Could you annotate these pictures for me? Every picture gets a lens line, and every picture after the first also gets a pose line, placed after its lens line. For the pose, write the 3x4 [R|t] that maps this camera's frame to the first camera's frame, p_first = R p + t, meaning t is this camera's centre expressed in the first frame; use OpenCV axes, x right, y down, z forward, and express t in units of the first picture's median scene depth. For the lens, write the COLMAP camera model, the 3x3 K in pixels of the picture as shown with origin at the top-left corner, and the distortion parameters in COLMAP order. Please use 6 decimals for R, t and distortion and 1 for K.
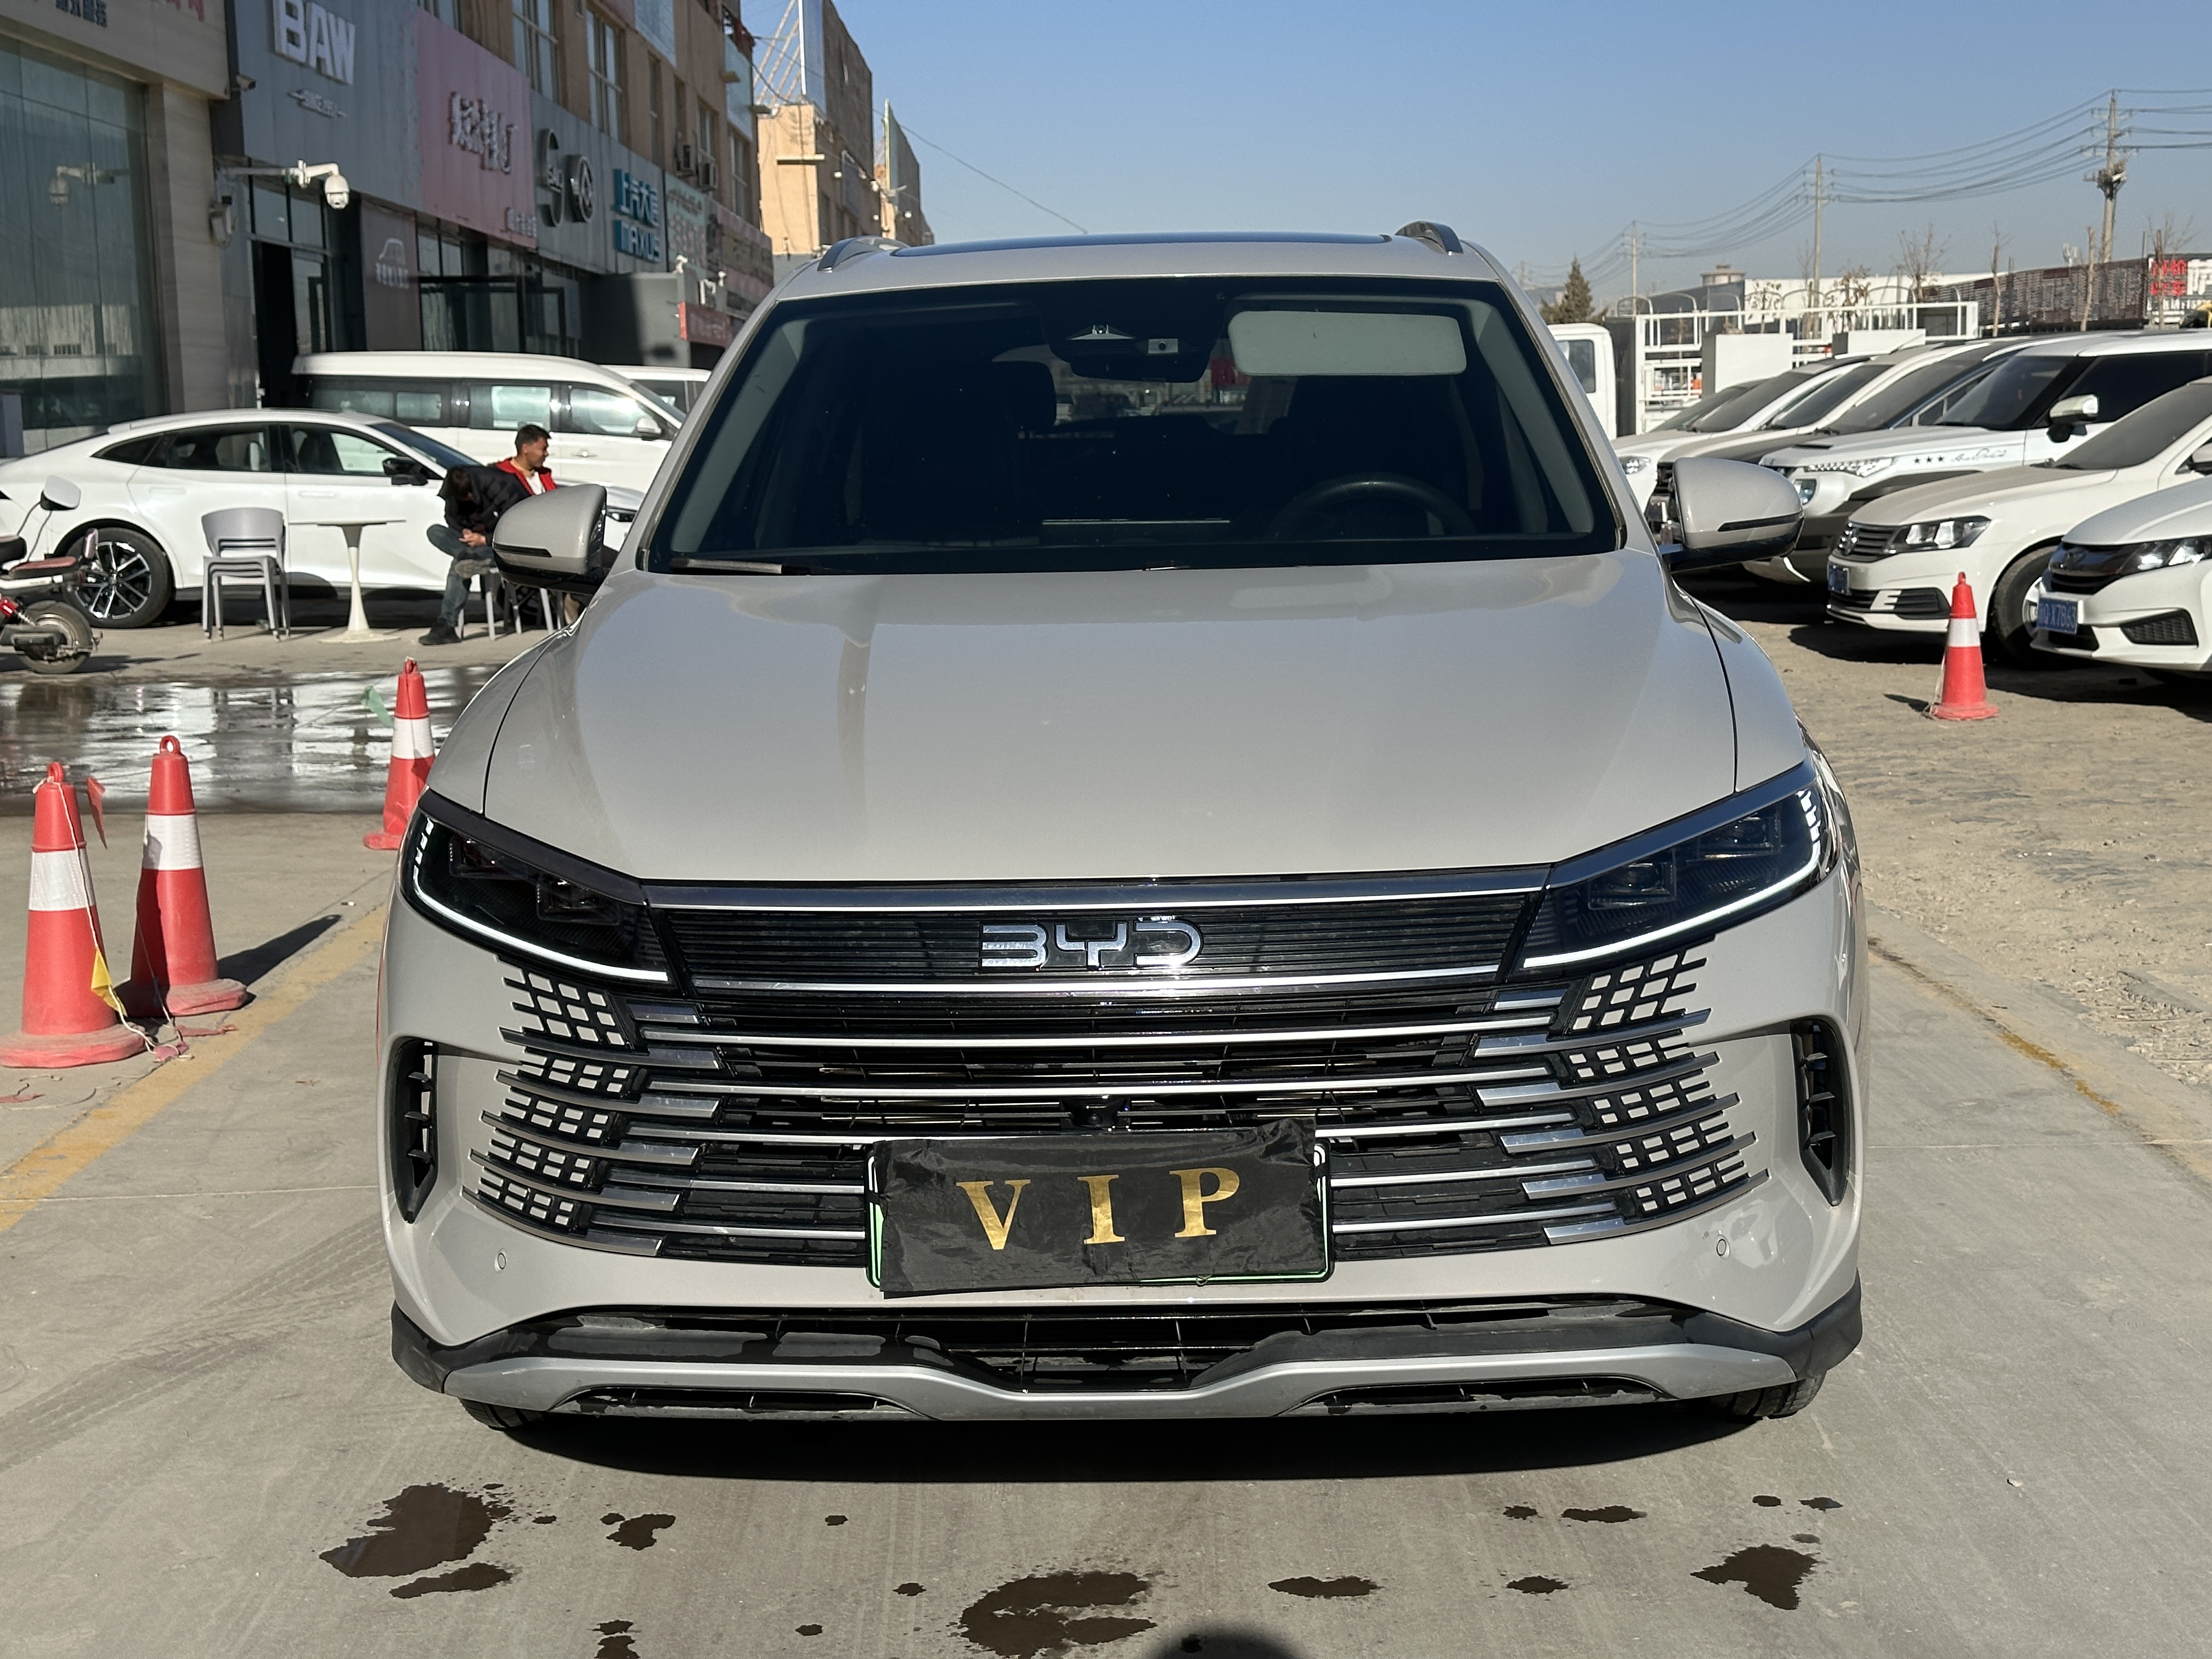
lens RADIAL K [[3110.4, 0, 1107.1], [0, 3110.4, 776.0], [0, 0, 1]] dist [0.105582, 0.016600]
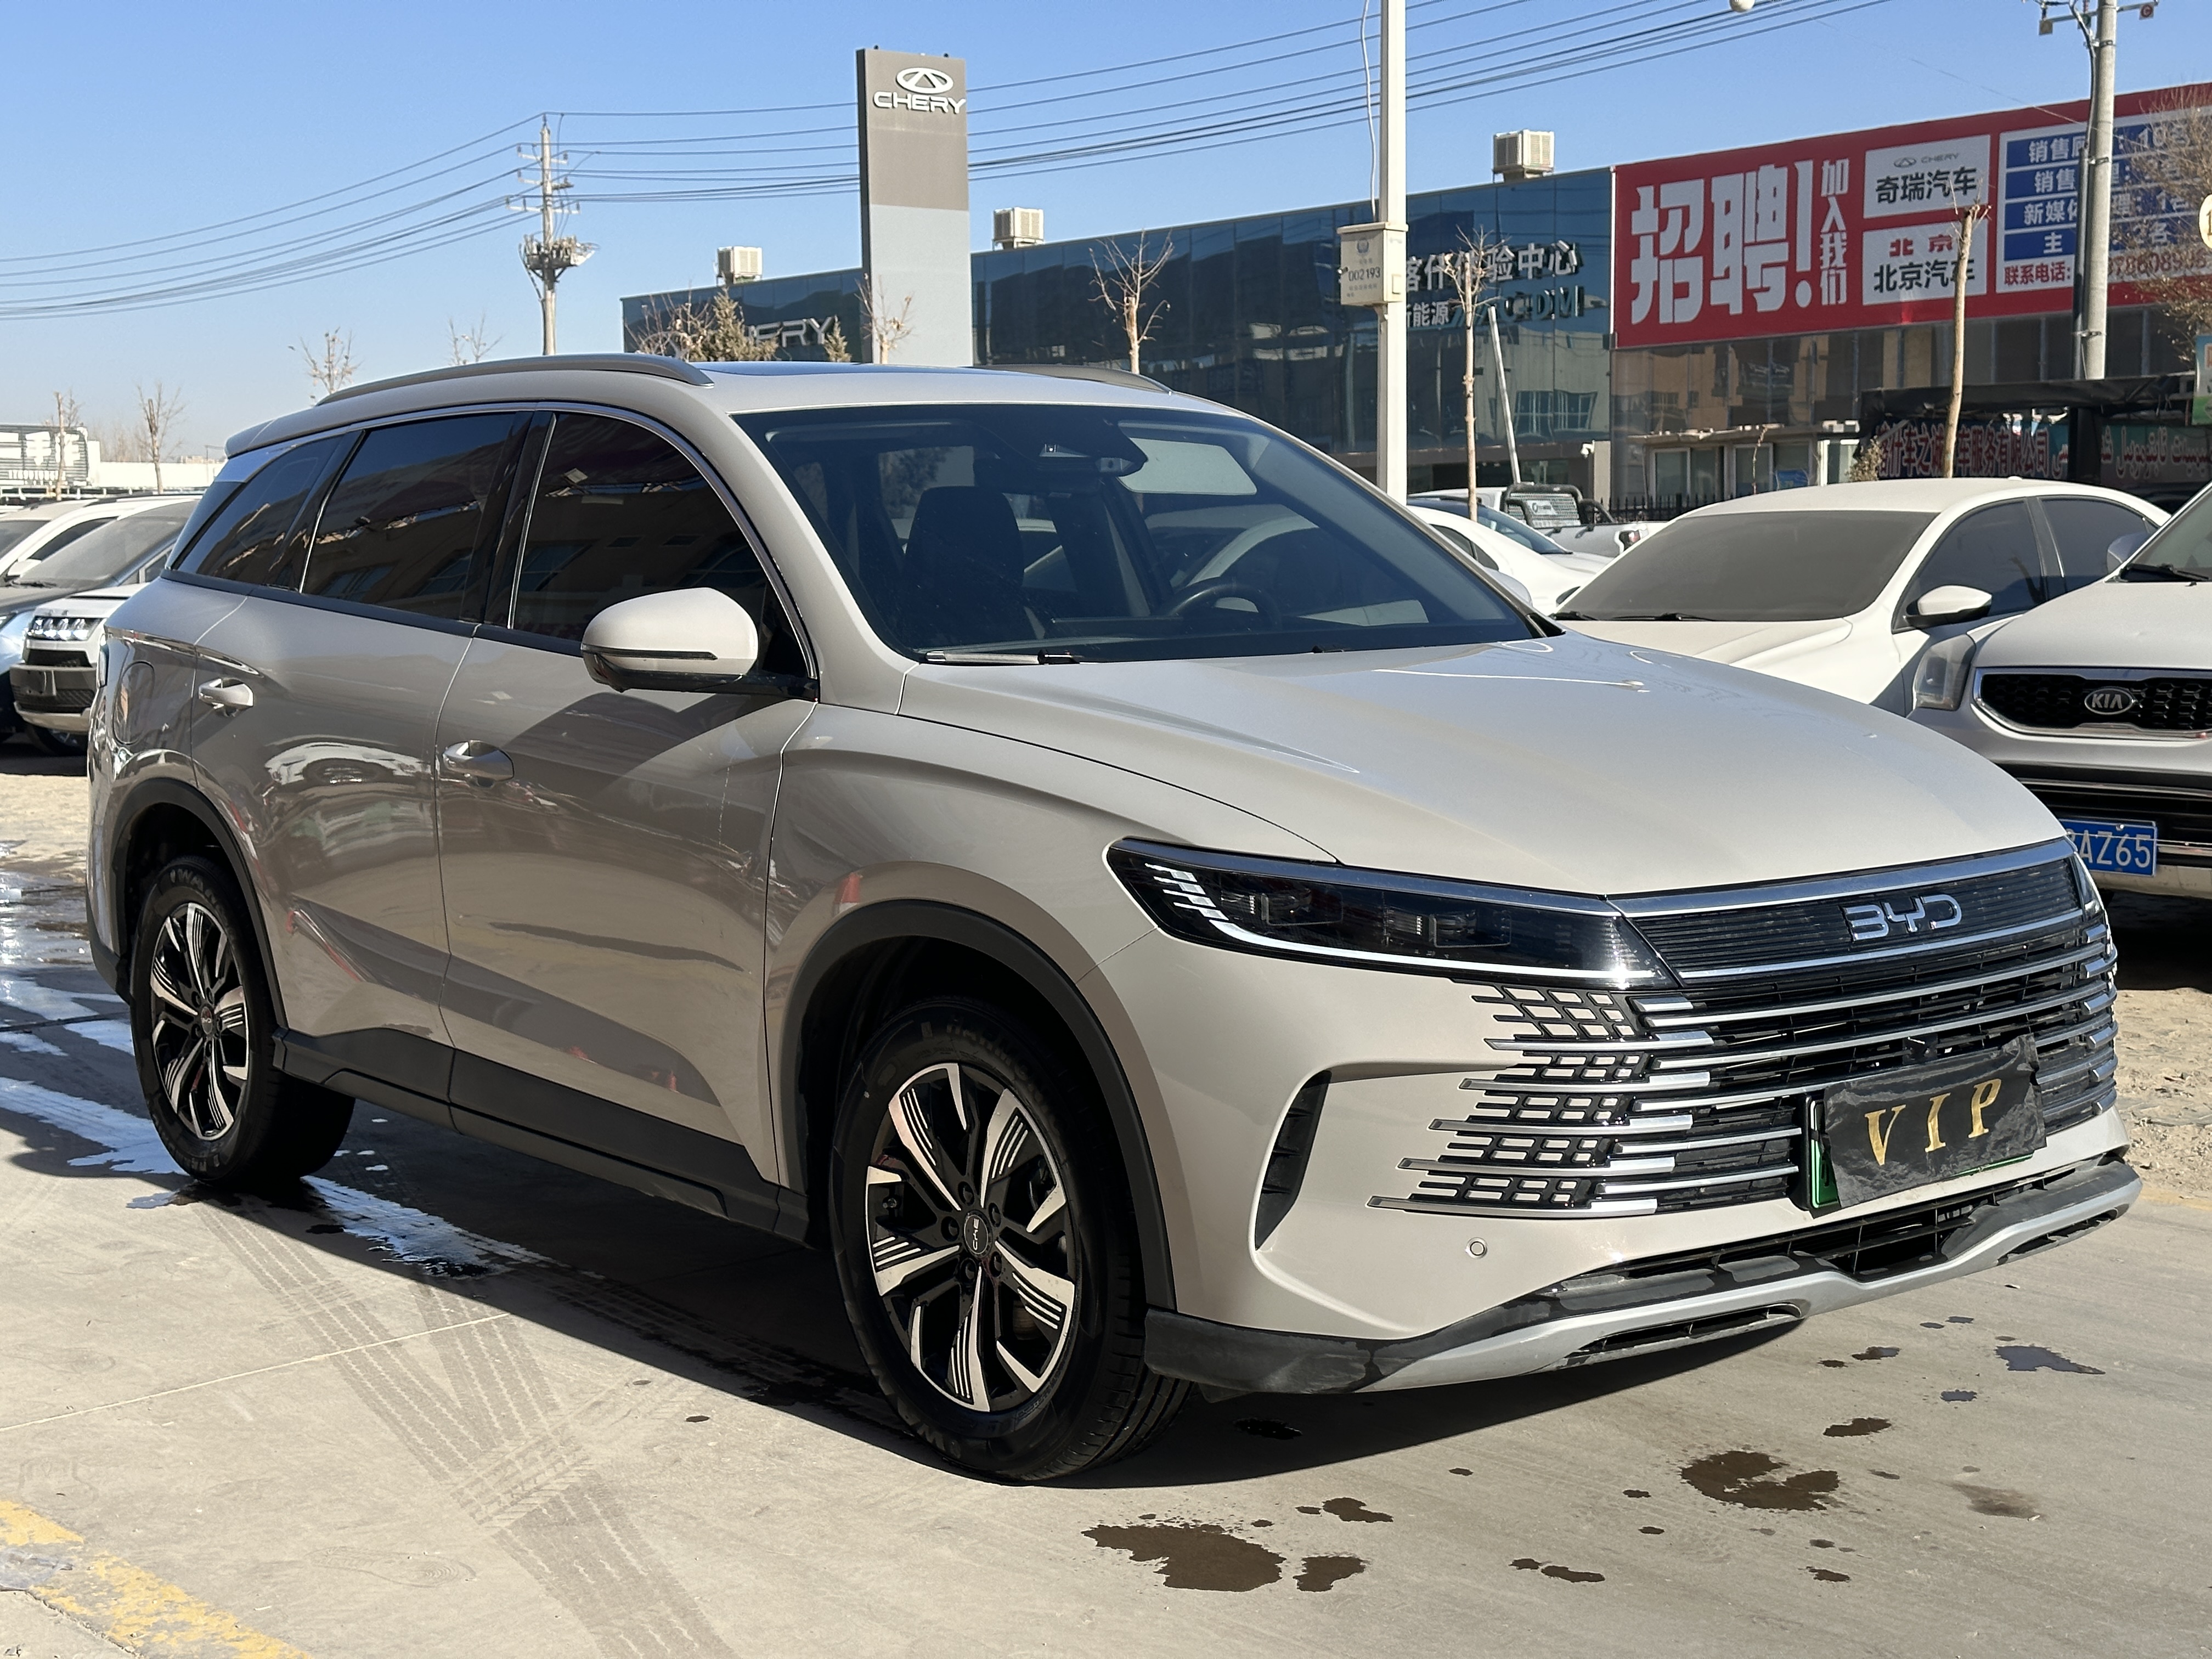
lens RADIAL K [[3074.8, 0, 1106.0], [0, 3074.8, 829.5], [0, 0, 1]] dist [0.225607, -0.549008]
pose [[0.751239, -0.055328, 0.657708, -1.054883], [0.079635, 0.996799, -0.007106, 0.001940], [-0.655209, 0.057715, 0.753240, 0.248501]]
